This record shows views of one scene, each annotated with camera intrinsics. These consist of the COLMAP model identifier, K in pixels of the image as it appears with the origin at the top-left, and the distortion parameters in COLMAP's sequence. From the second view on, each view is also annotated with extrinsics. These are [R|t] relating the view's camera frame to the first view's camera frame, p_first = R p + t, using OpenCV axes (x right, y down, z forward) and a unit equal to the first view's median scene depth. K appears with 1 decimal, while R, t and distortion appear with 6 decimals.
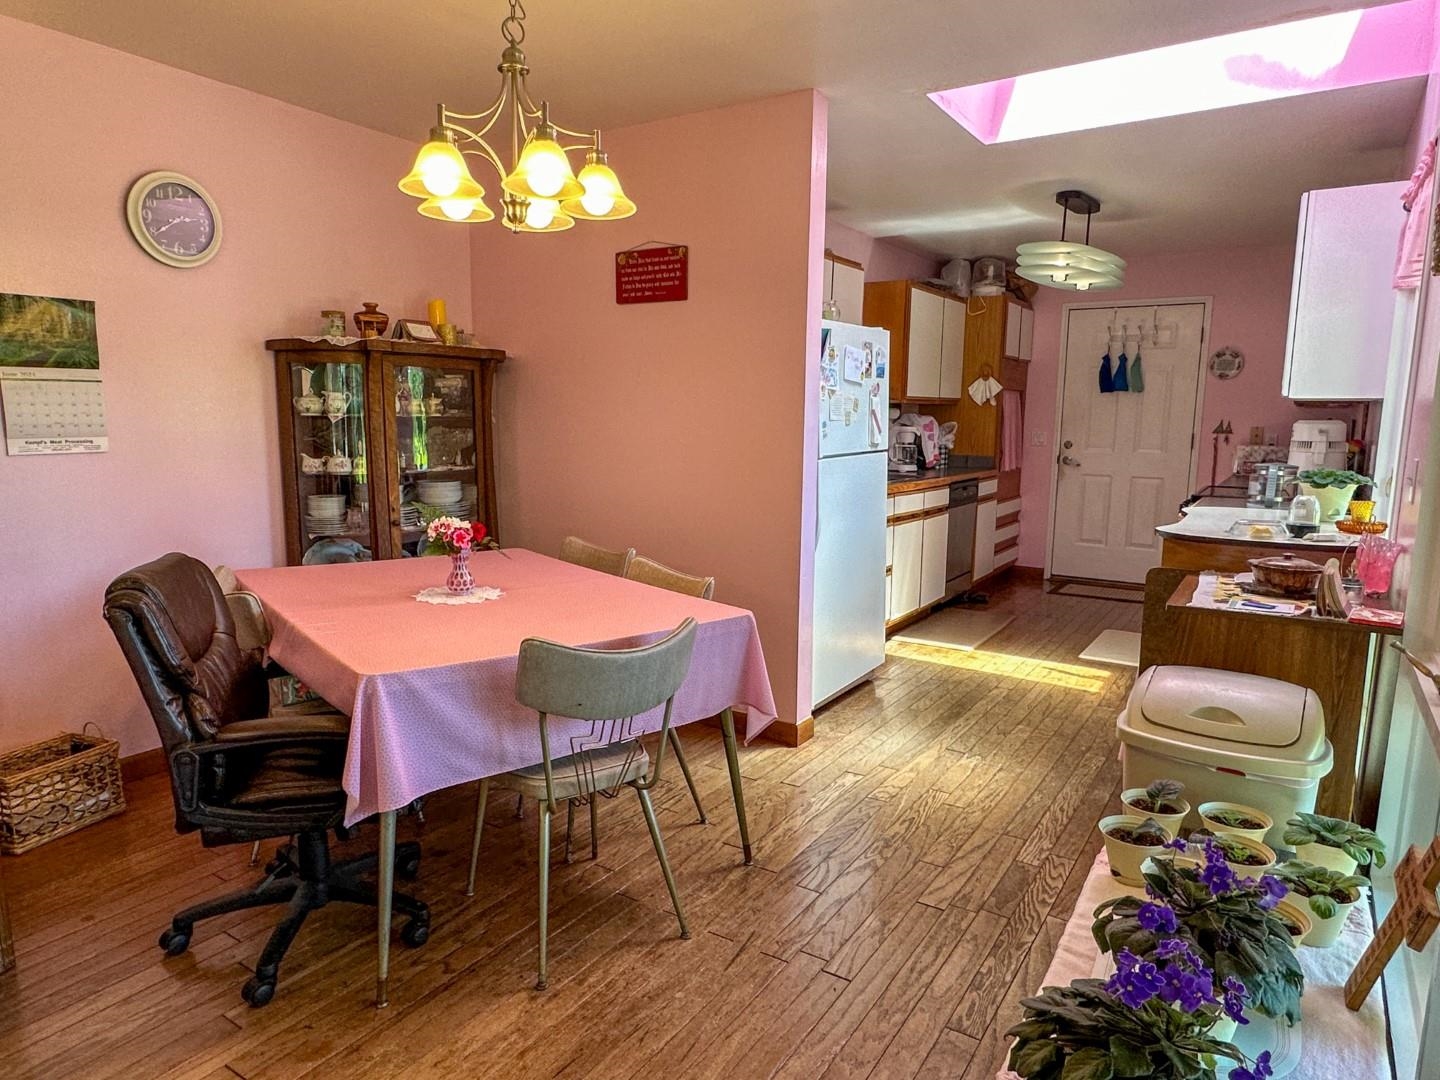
lens RADIAL K [[900.3, 0, 721.8], [0, 900.3, 542.8], [0, 0, 1]] dist [-0.003095, 0.002176]
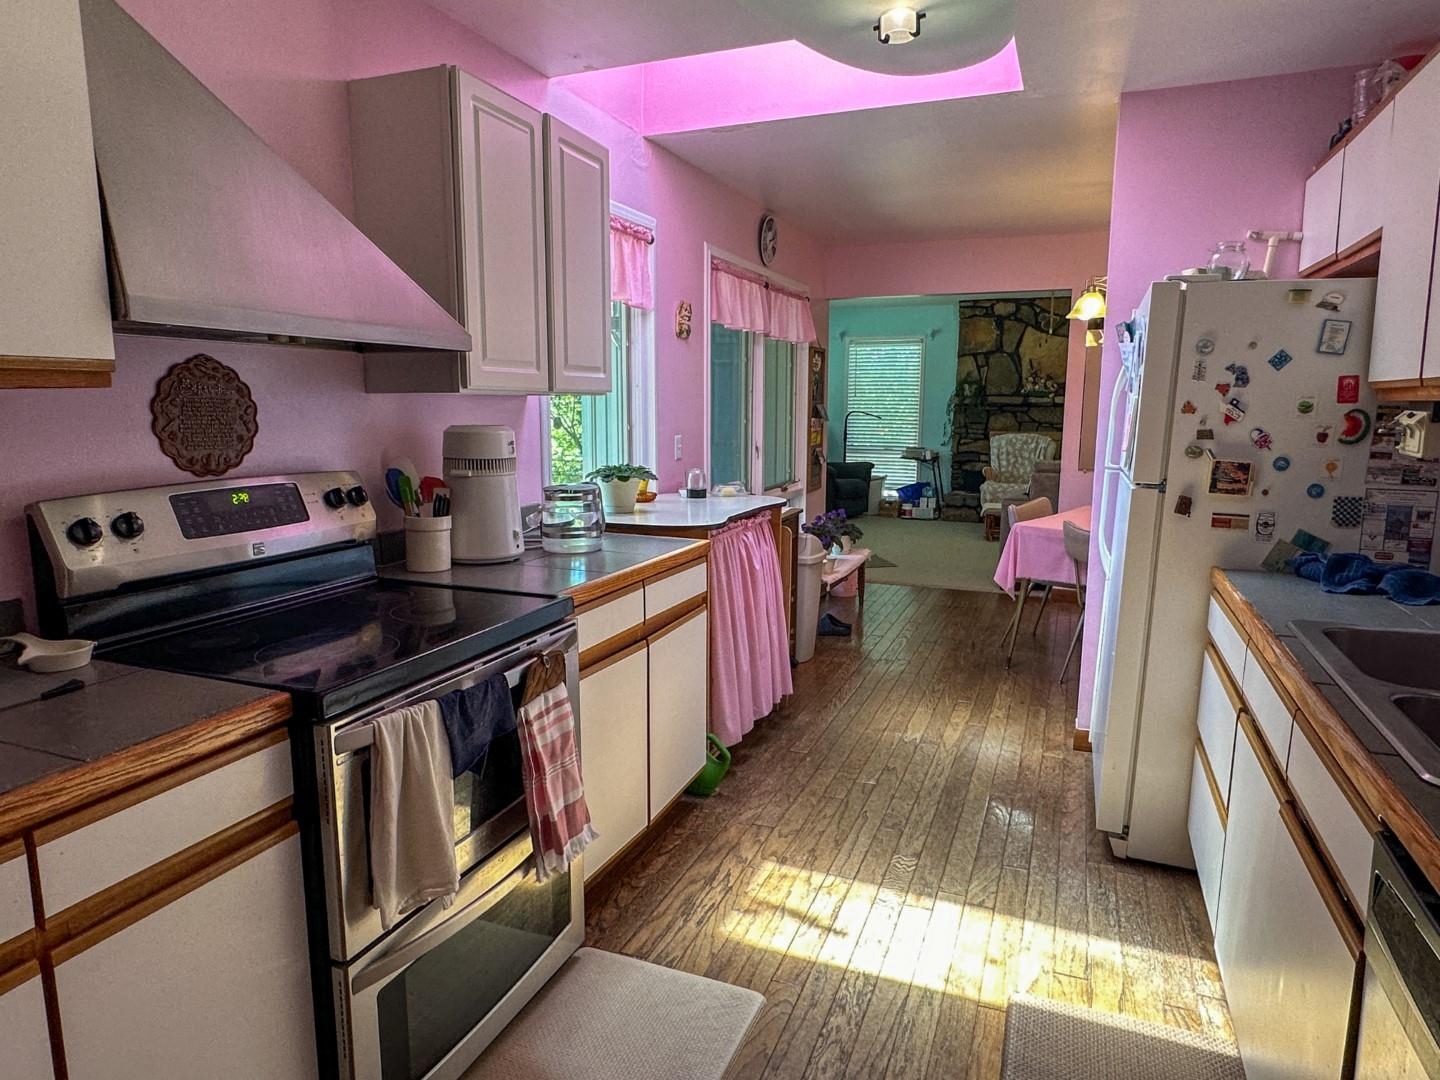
lens RADIAL K [[900.3, 0, 709.2], [0, 900.3, 544.0], [0, 0, 1]] dist [-0.003095, 0.002176]
pose [[-0.981853, 0.013670, -0.189150, 0.407488], [-0.044779, 0.952483, 0.301281, -0.165187], [0.184280, 0.304284, -0.934587, 1.078785]]
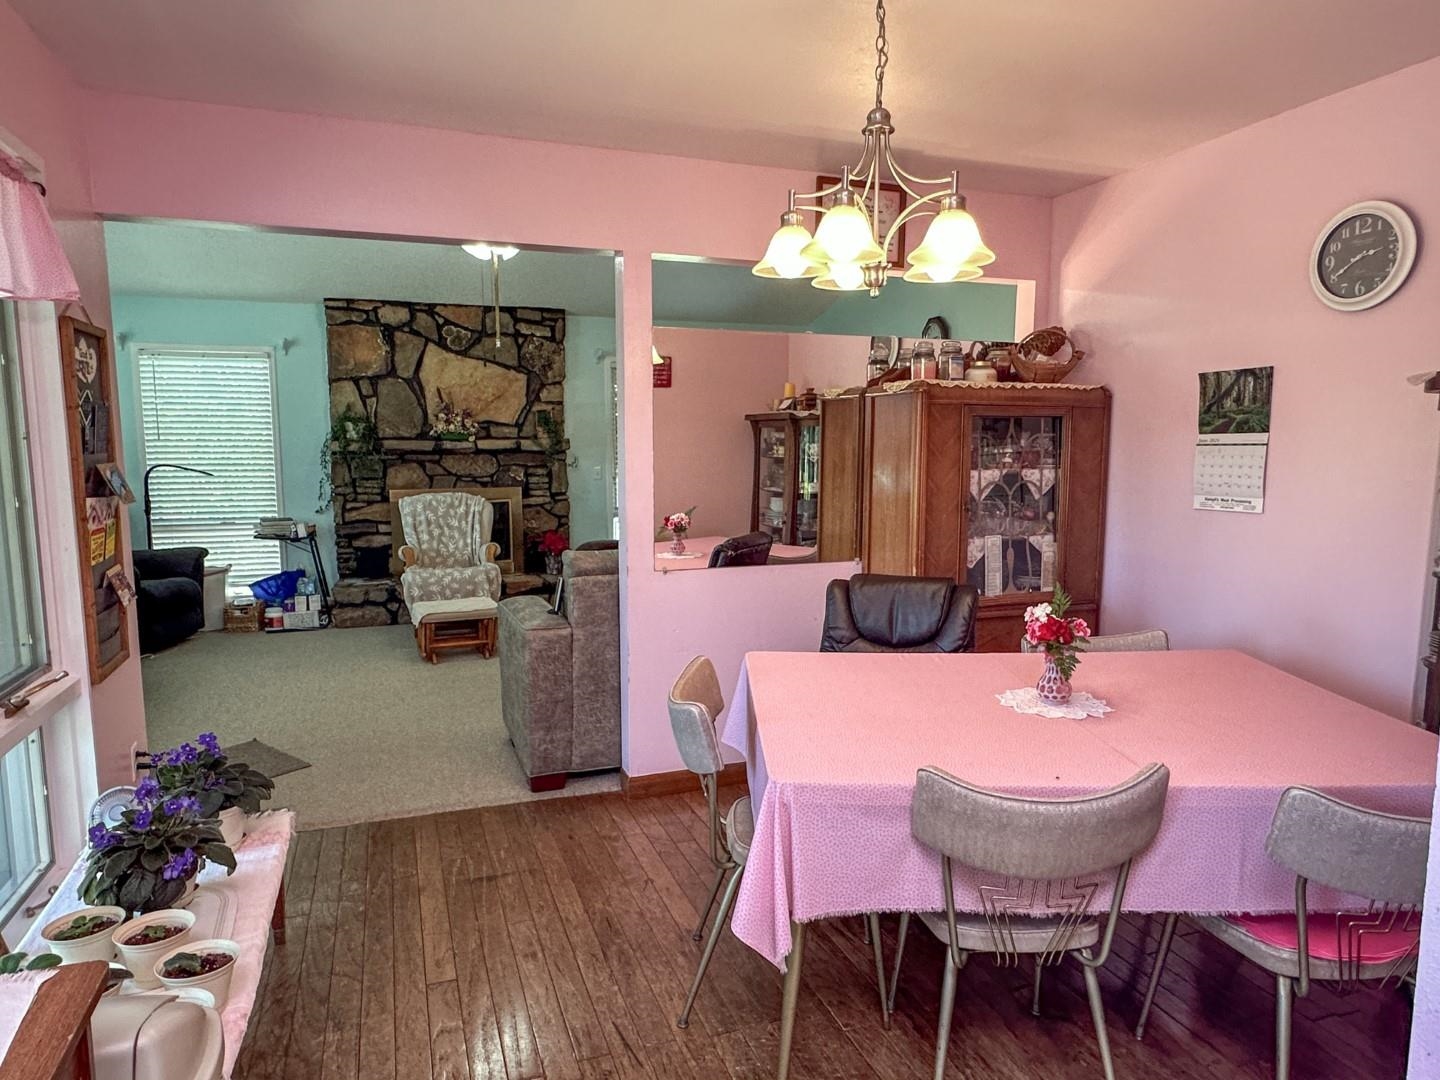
lens RADIAL K [[900.3, 0, 714.4], [0, 900.3, 552.3], [0, 0, 1]] dist [-0.003095, 0.002176]
pose [[-0.603932, 0.083695, -0.792629, 0.247506], [-0.128516, 0.971233, 0.200475, -0.091454], [0.786606, 0.222939, -0.575803, 0.554877]]
